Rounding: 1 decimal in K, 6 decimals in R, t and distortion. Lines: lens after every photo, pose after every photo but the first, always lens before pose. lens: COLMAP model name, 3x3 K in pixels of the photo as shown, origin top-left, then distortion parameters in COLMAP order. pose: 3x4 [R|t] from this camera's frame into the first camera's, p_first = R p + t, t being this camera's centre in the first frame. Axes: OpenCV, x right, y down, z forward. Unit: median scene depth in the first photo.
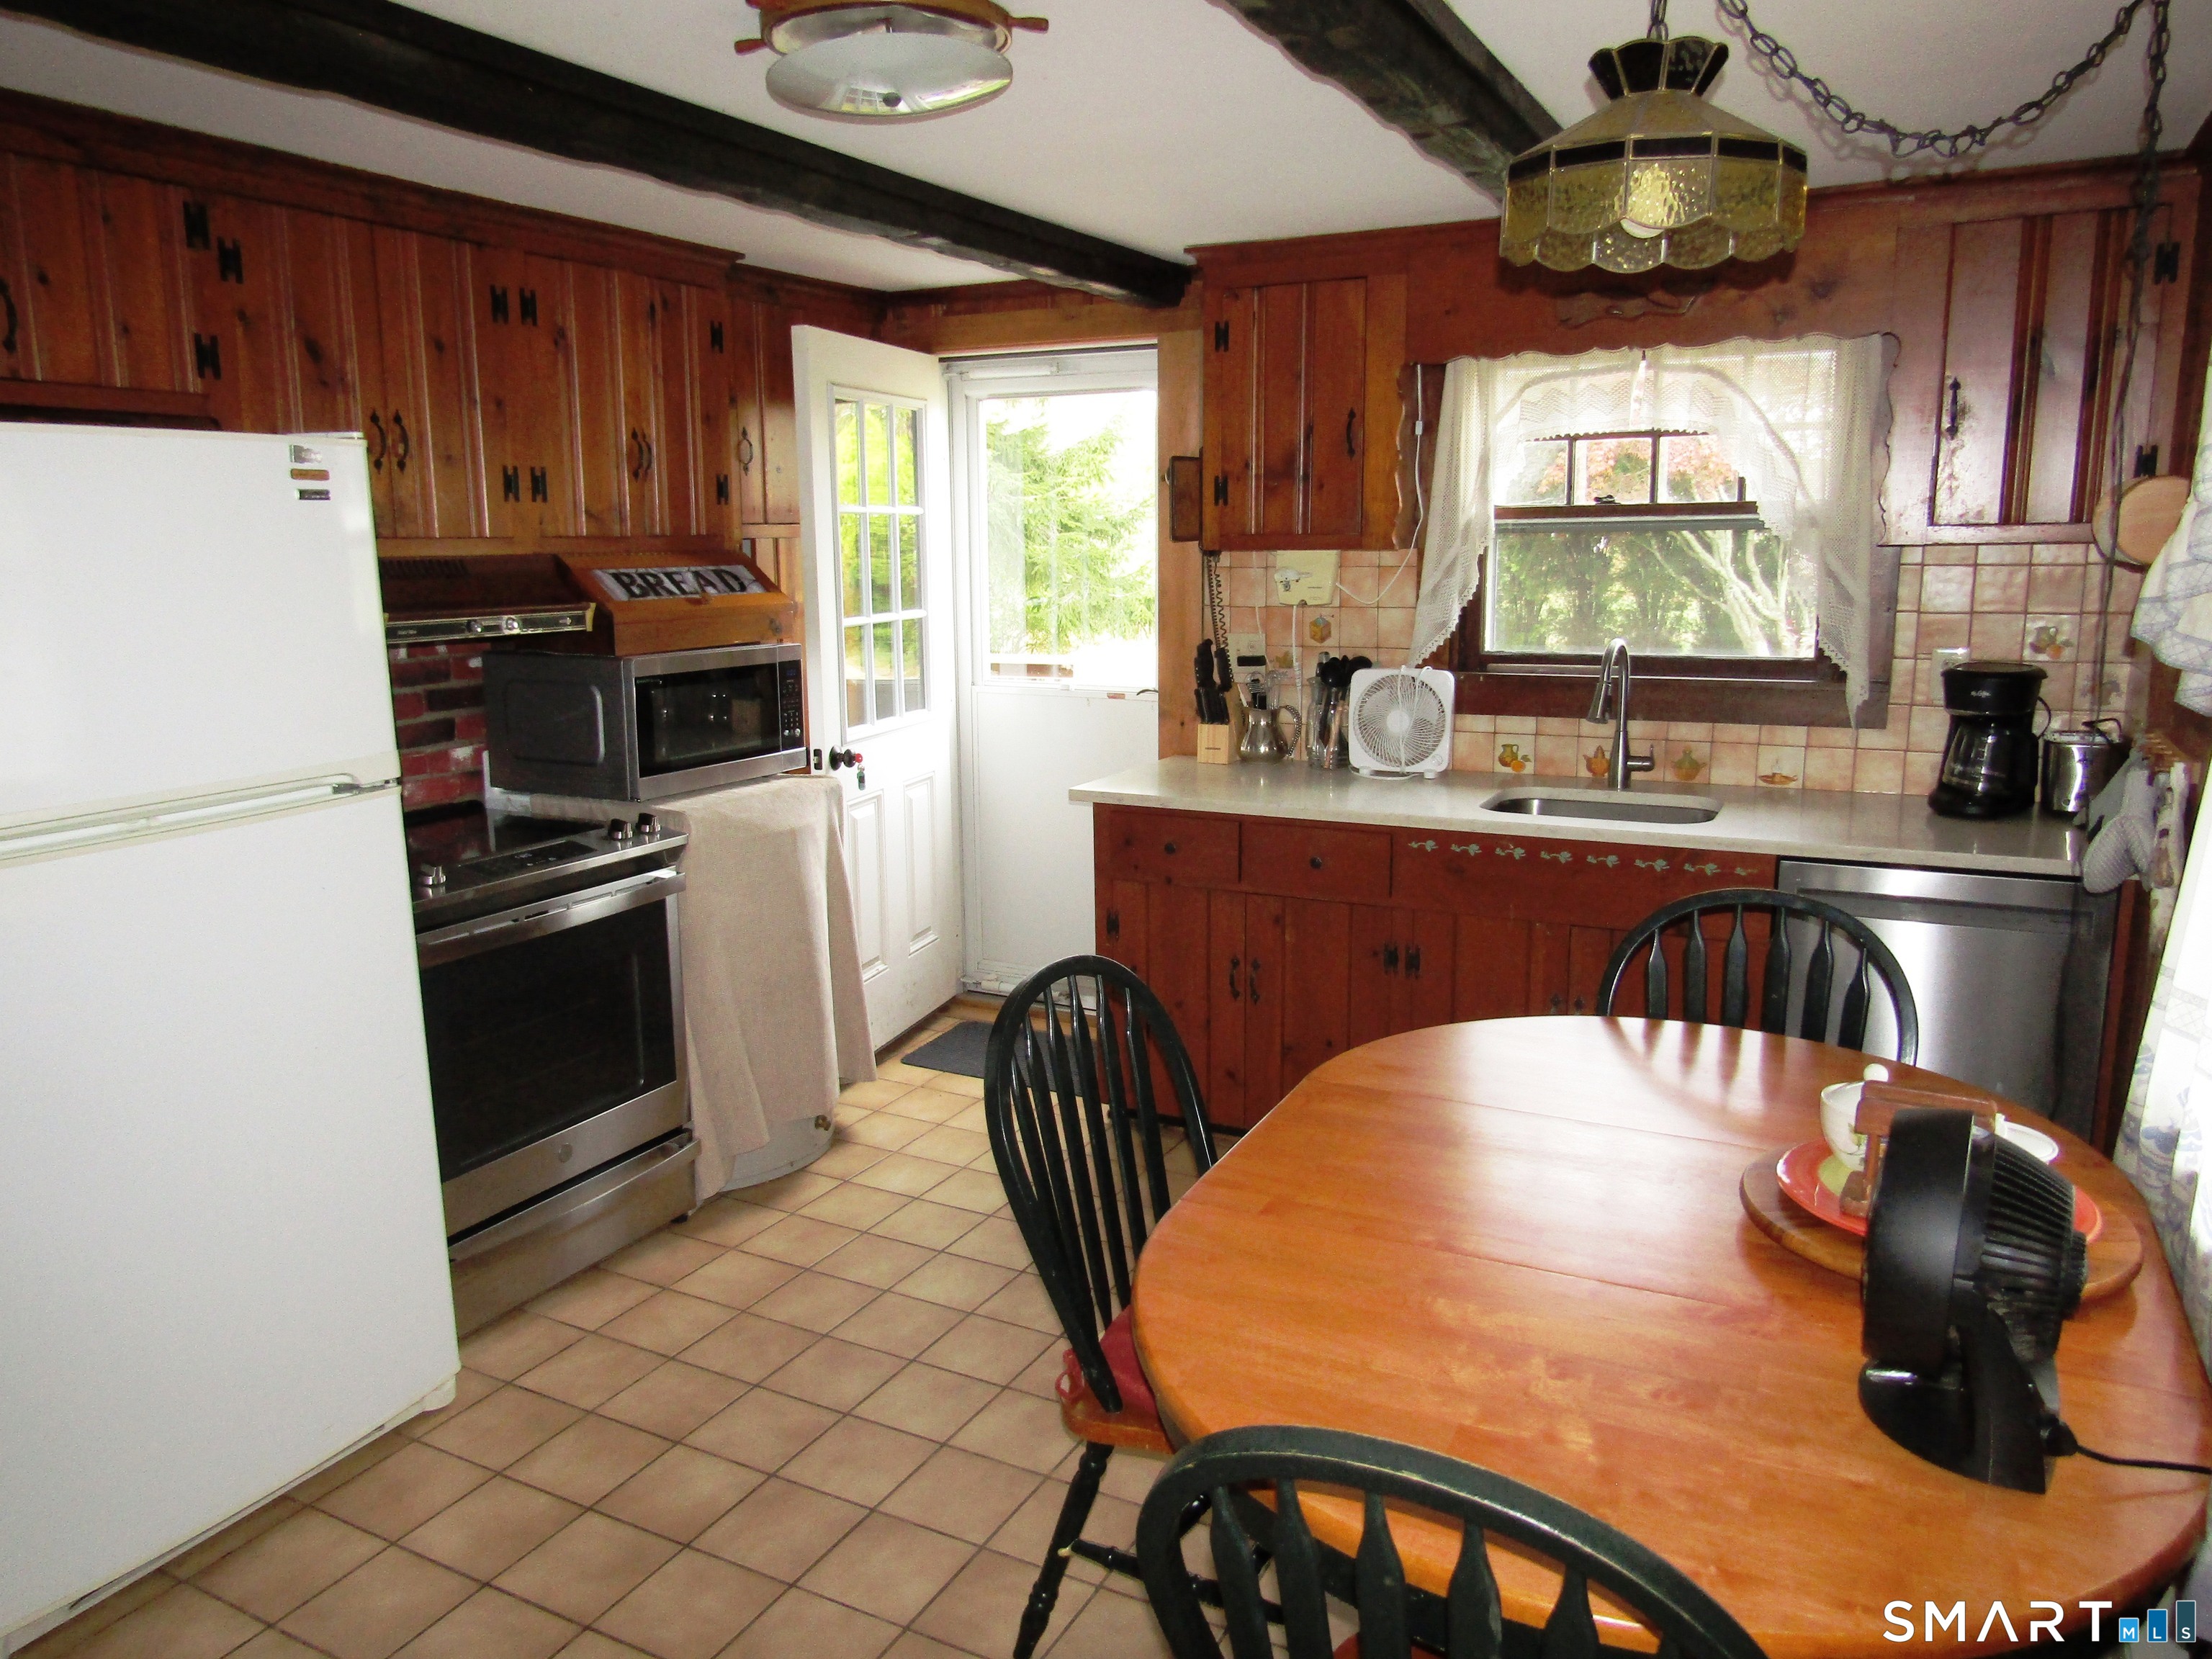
lens RADIAL K [[1561.0, 0, 1111.7], [0, 1561.0, 825.2], [0, 0, 1]] dist [-0.010055, -0.009481]
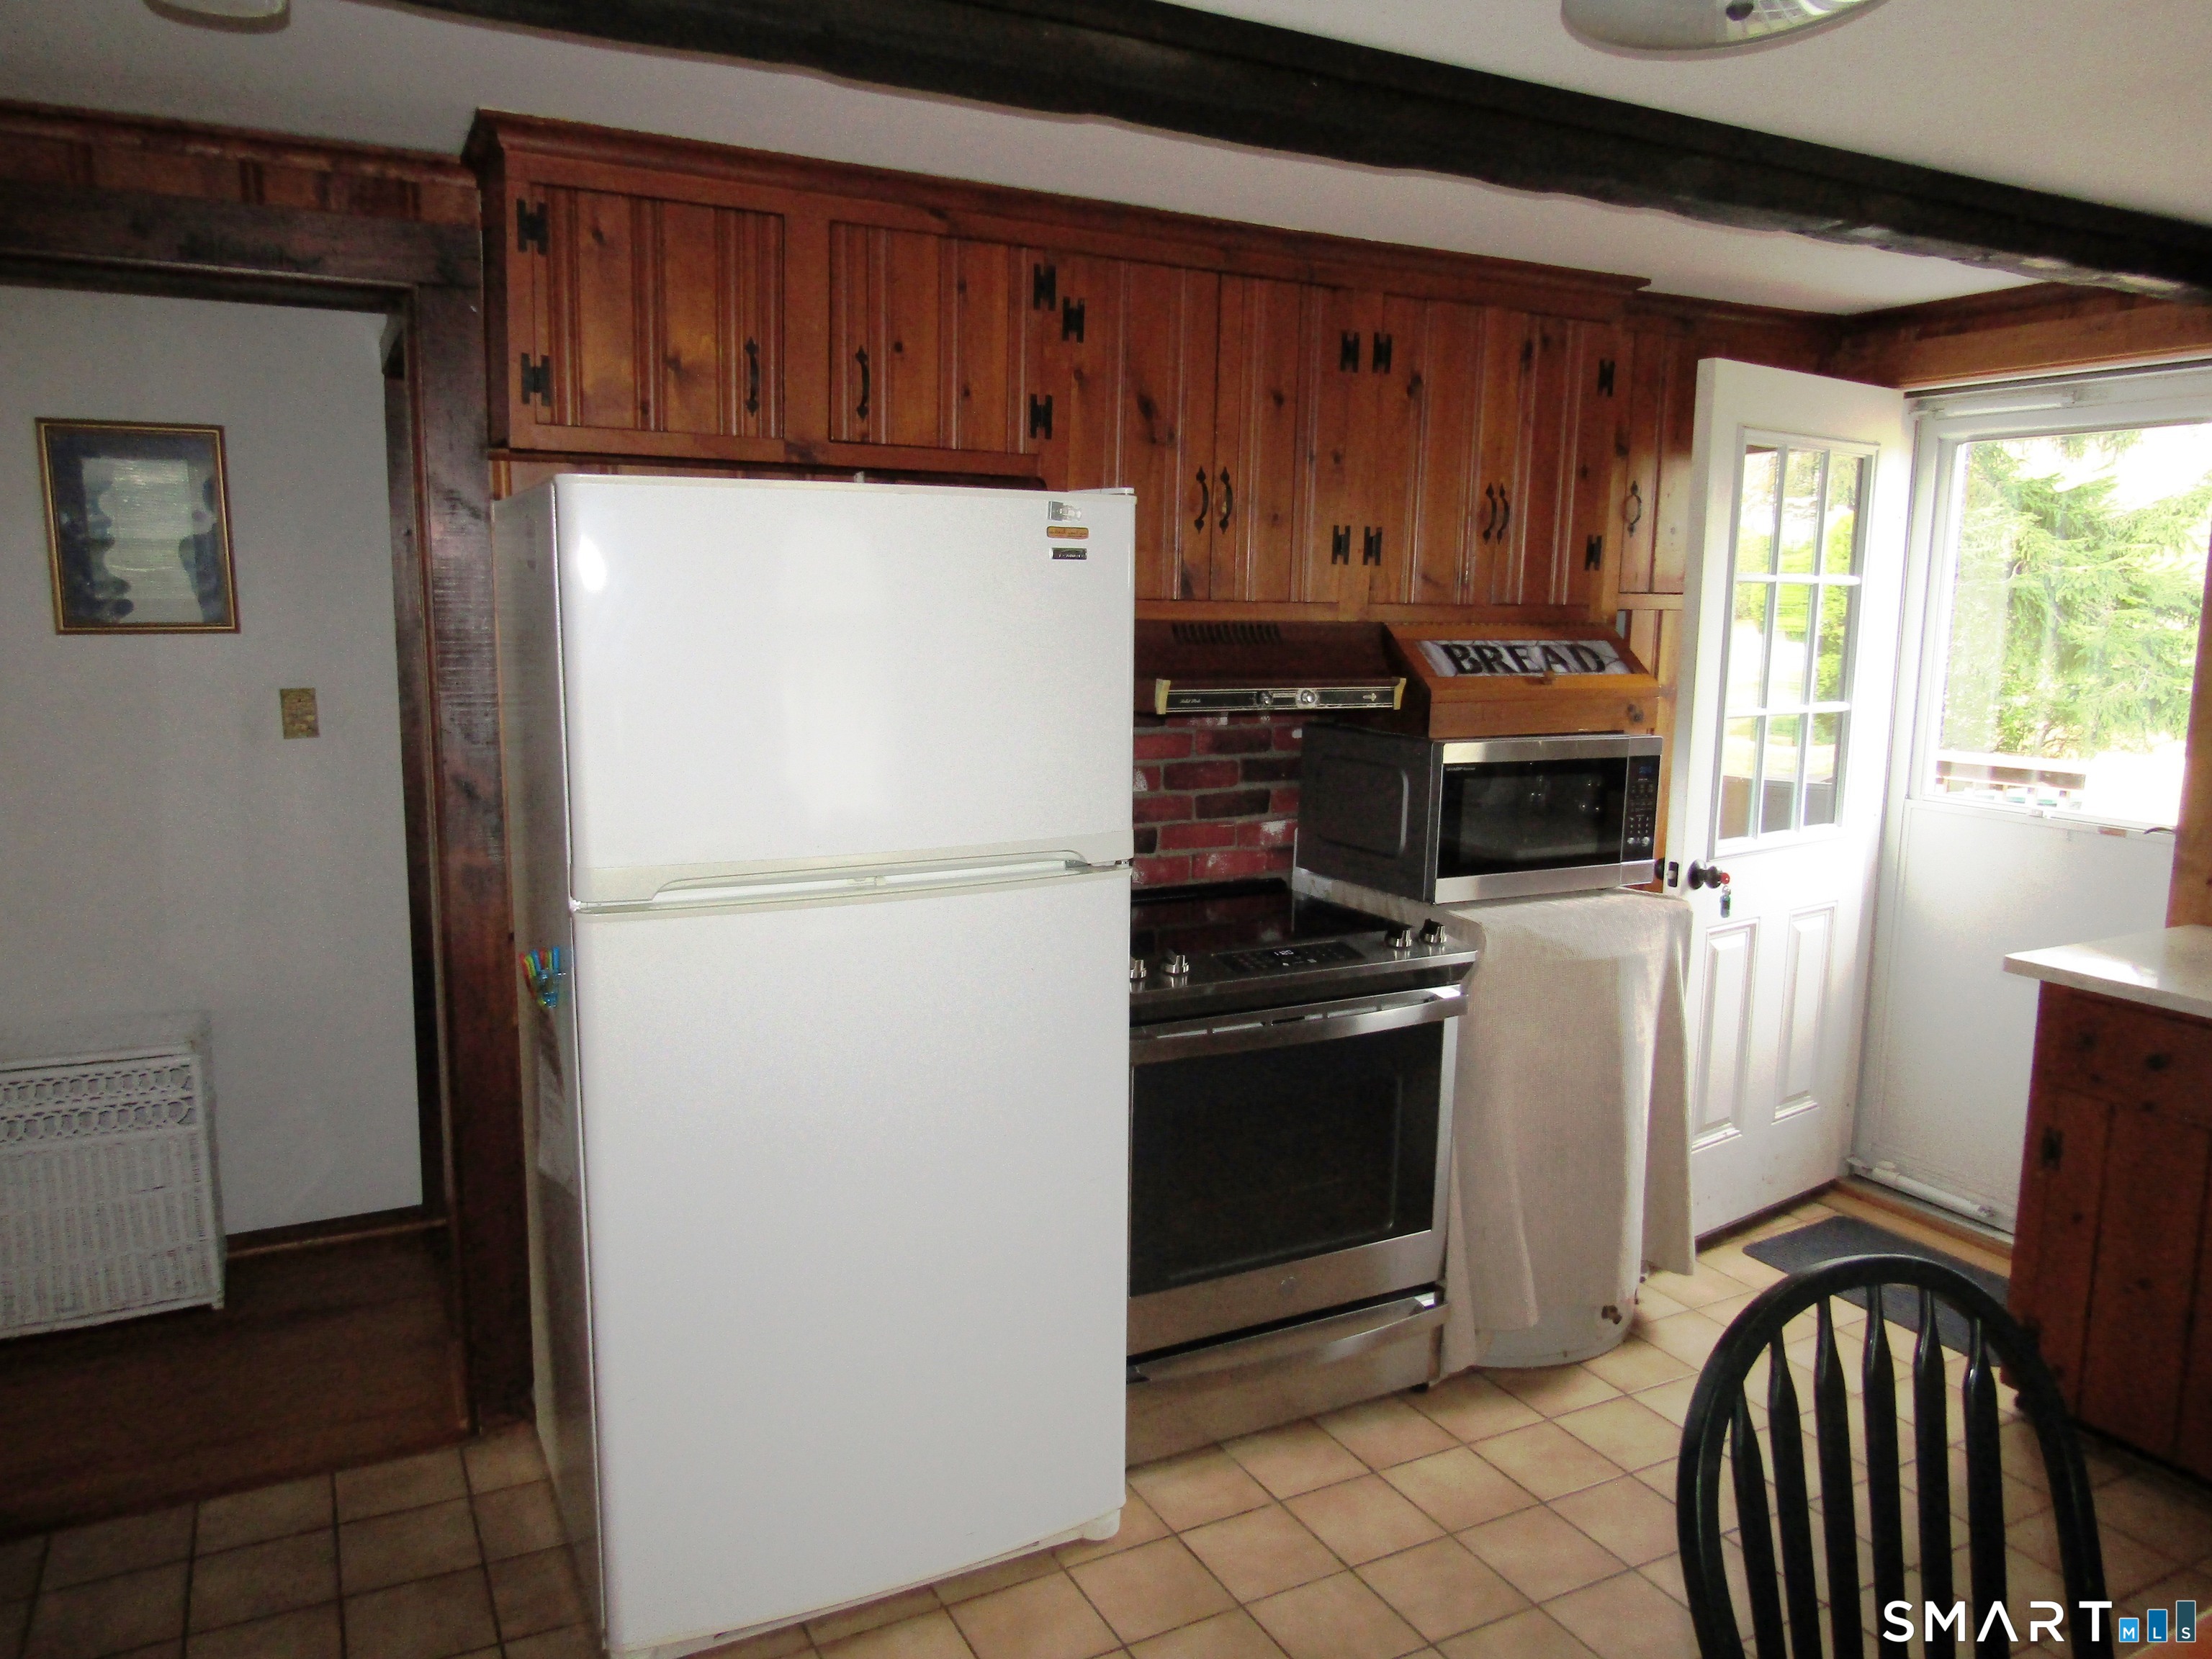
lens RADIAL K [[1561.0, 0, 1103.3], [0, 1561.0, 836.1], [0, 0, 1]] dist [-0.010055, -0.009481]
pose [[0.818459, 0.105478, -0.564801, 0.035265], [-0.124304, 0.992231, 0.005171, -0.032845], [0.560958, 0.065975, 0.825211, 0.157205]]
